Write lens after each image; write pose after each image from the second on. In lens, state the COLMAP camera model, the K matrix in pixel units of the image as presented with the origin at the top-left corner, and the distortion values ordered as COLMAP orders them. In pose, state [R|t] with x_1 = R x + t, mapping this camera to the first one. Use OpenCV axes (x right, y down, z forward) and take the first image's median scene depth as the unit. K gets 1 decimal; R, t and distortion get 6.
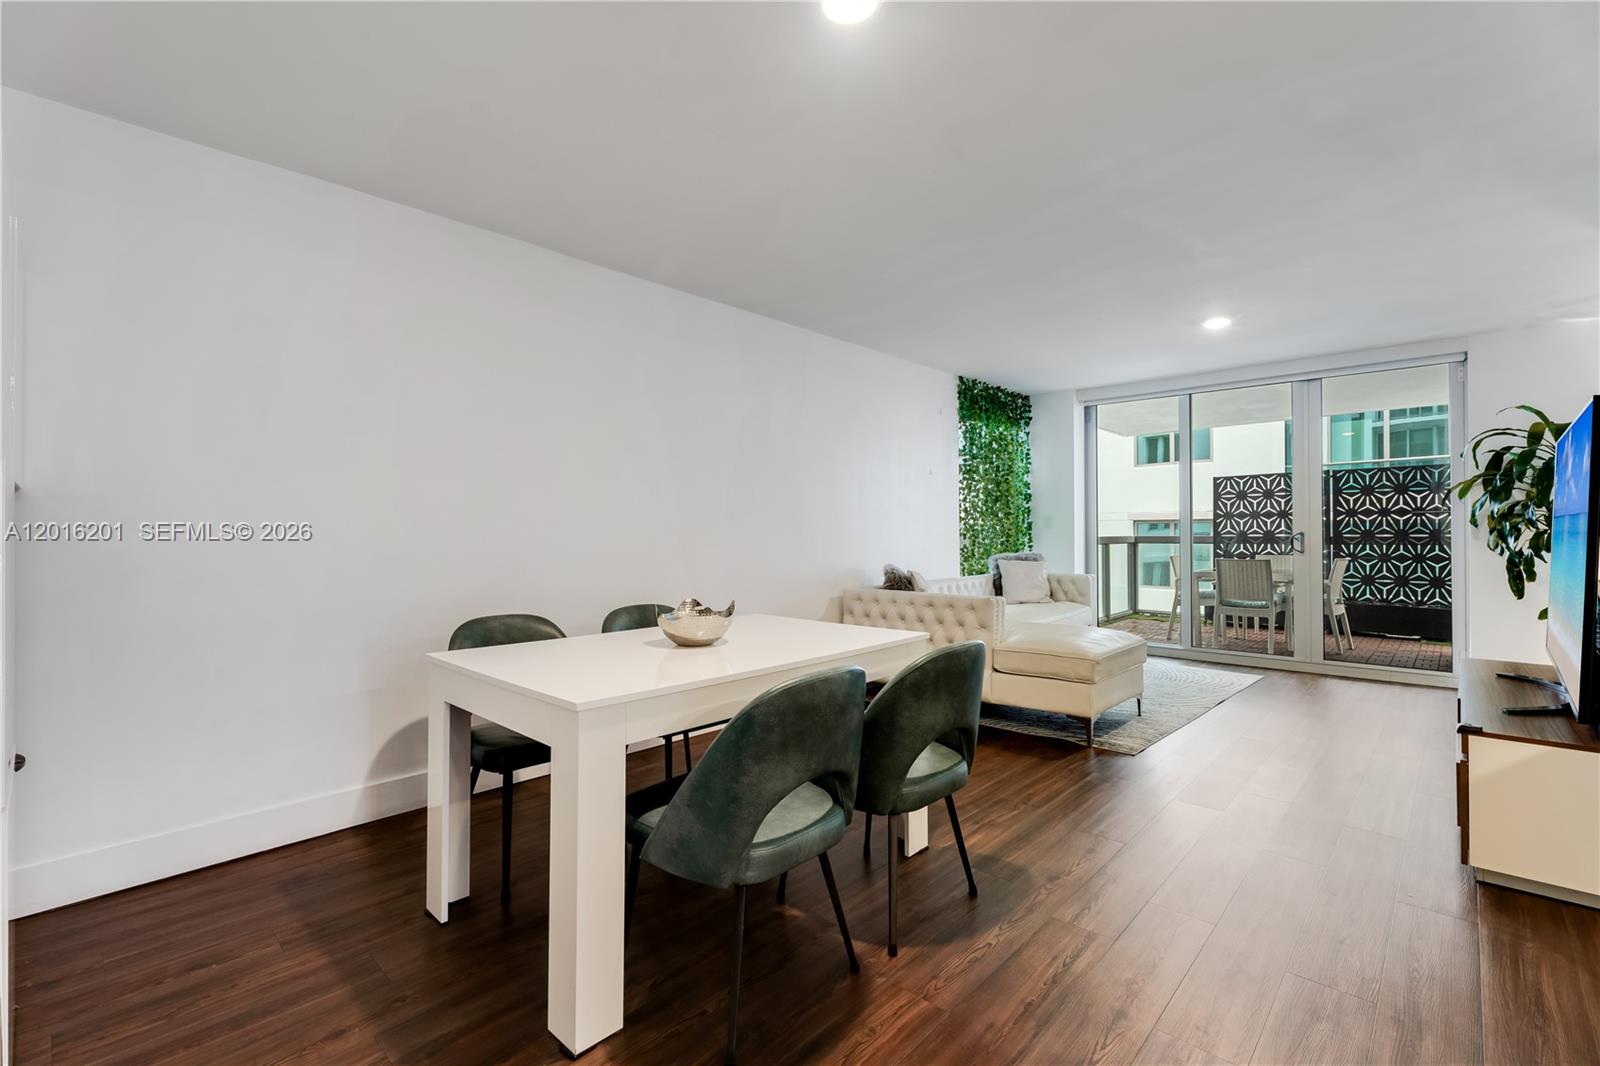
lens RADIAL K [[702.6, 0, 790.6], [0, 702.6, 527.9], [0, 0, 1]] dist [-0.003928, -0.000627]
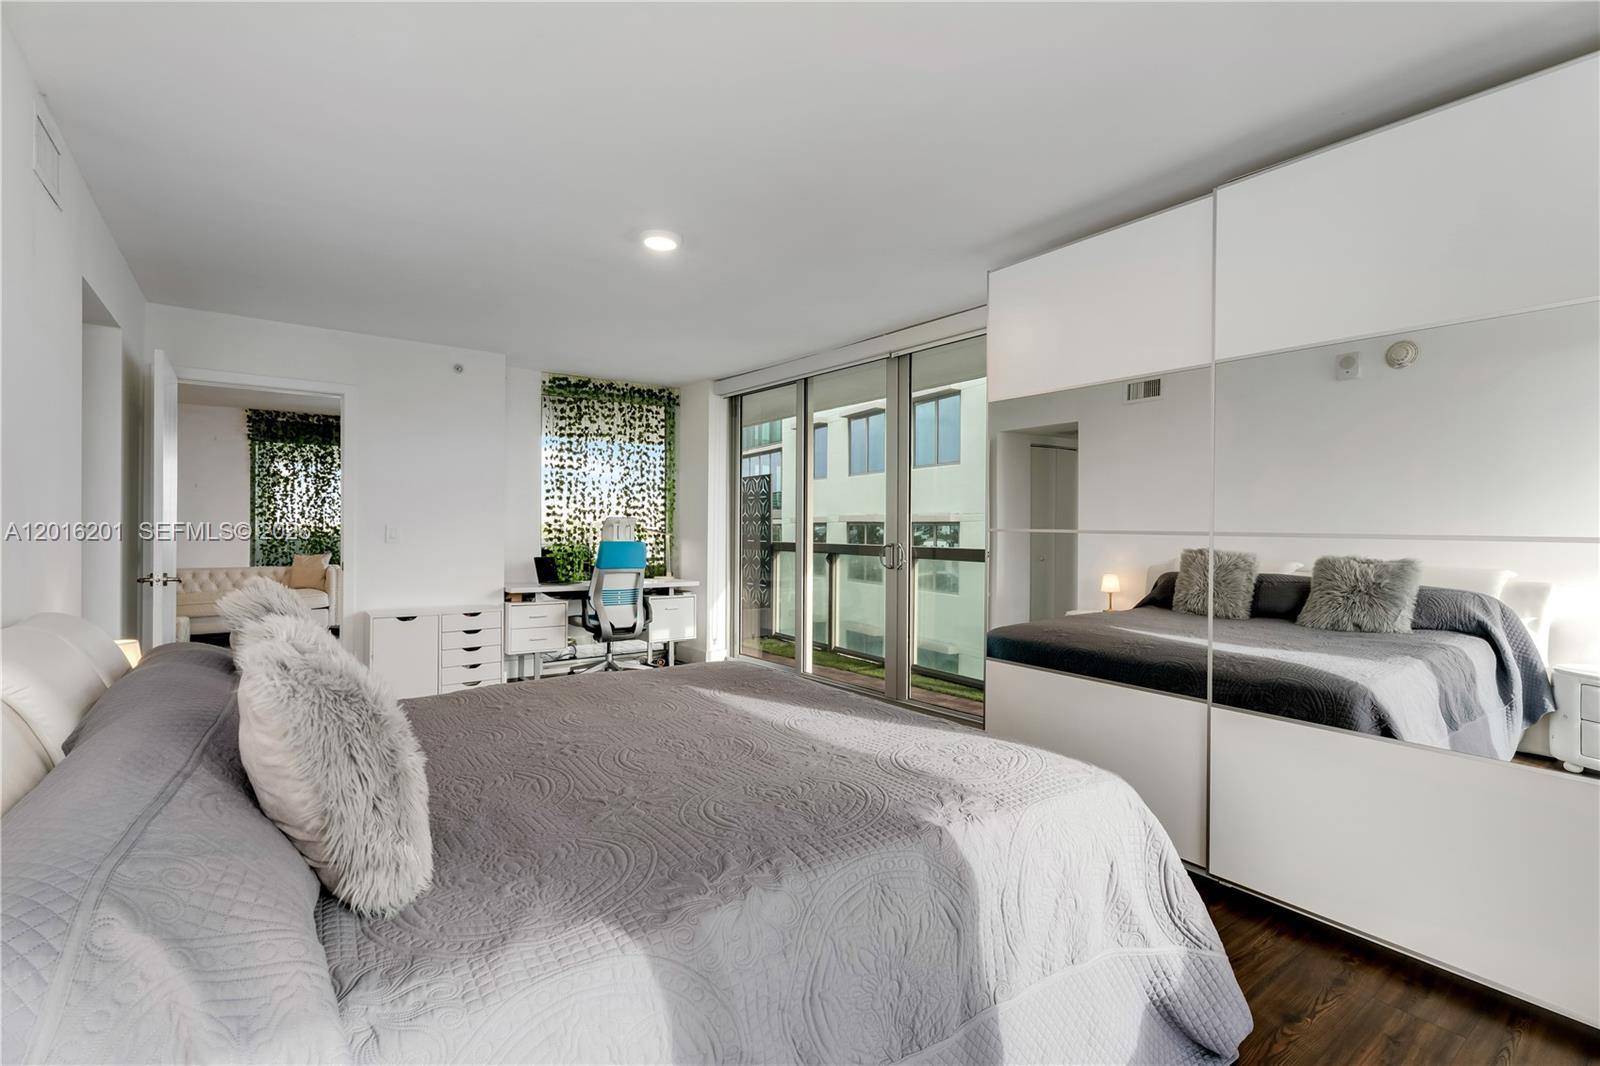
lens RADIAL K [[702.6, 0, 792.0], [0, 702.6, 528.8], [0, 0, 1]] dist [-0.003928, -0.000627]
pose [[0.986372, 0.009628, -0.164246, 1.341746], [-0.008358, 0.999930, 0.008419, -0.024408], [0.164315, -0.006931, 0.986384, -0.048765]]
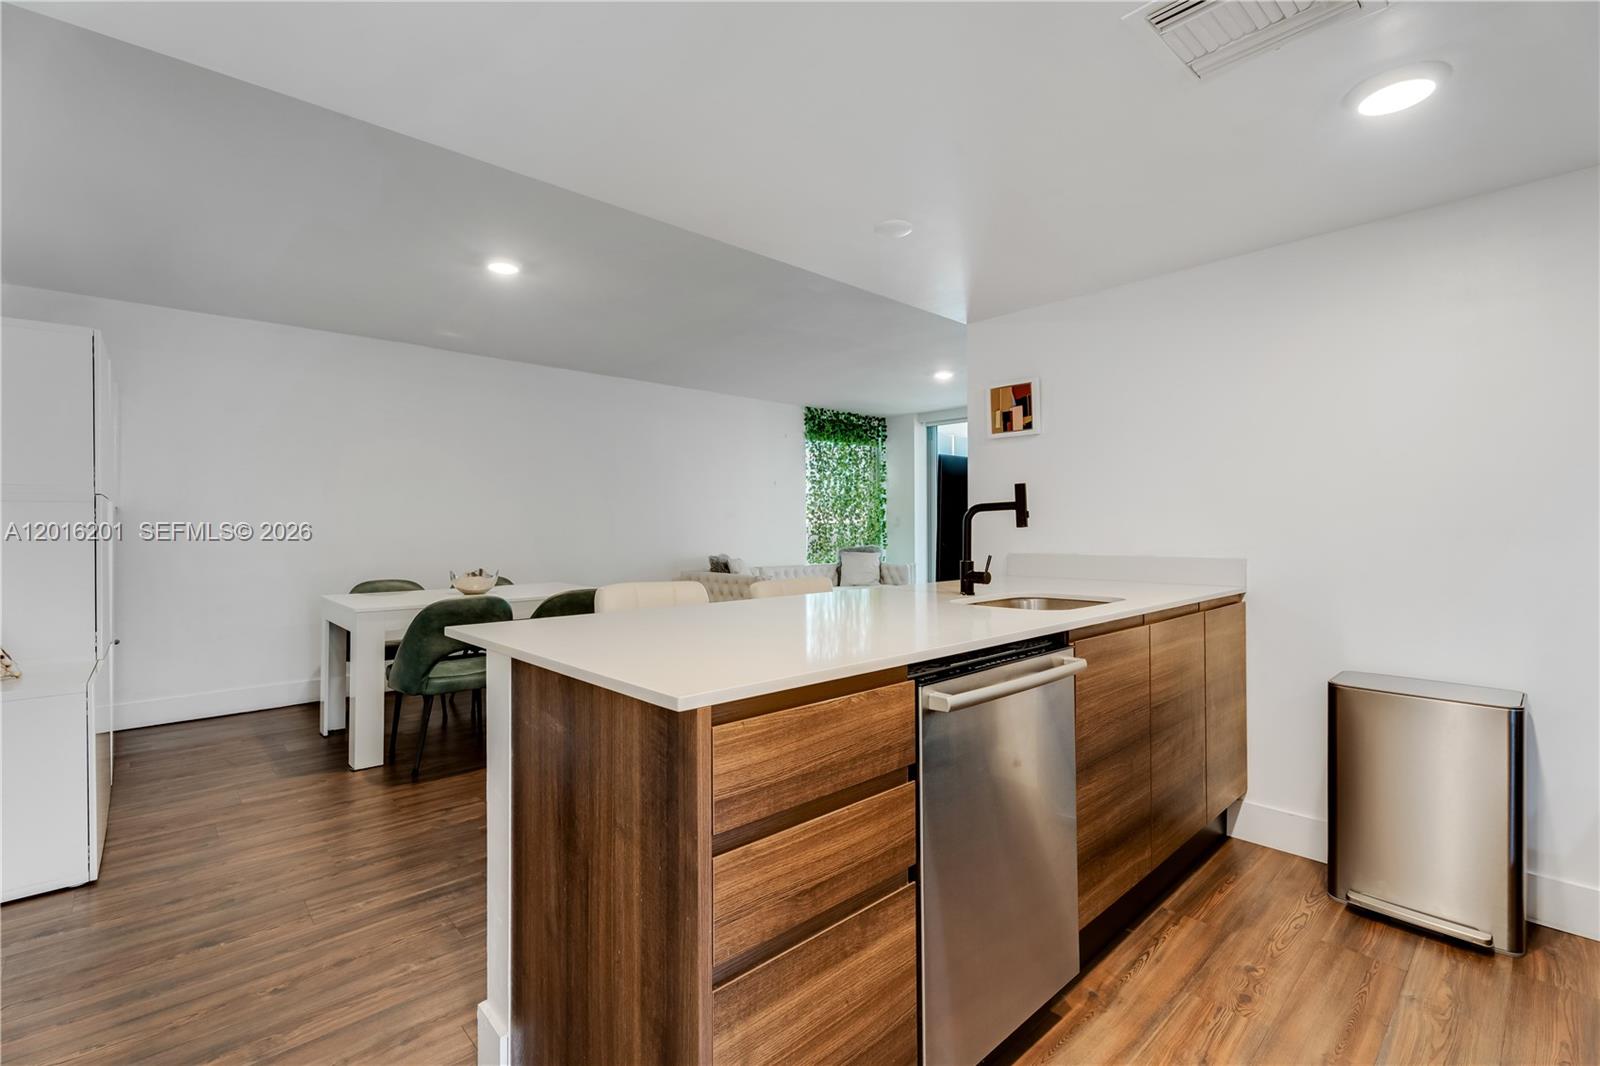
lens RADIAL K [[702.6, 0, 791.0], [0, 702.6, 528.8], [0, 0, 1]] dist [-0.003928, -0.000627]
pose [[0.996719, 0.002792, -0.080886, 0.308805], [-0.002099, 0.999960, 0.008649, -0.005876], [0.080907, -0.008451, 0.996686, -0.264447]]
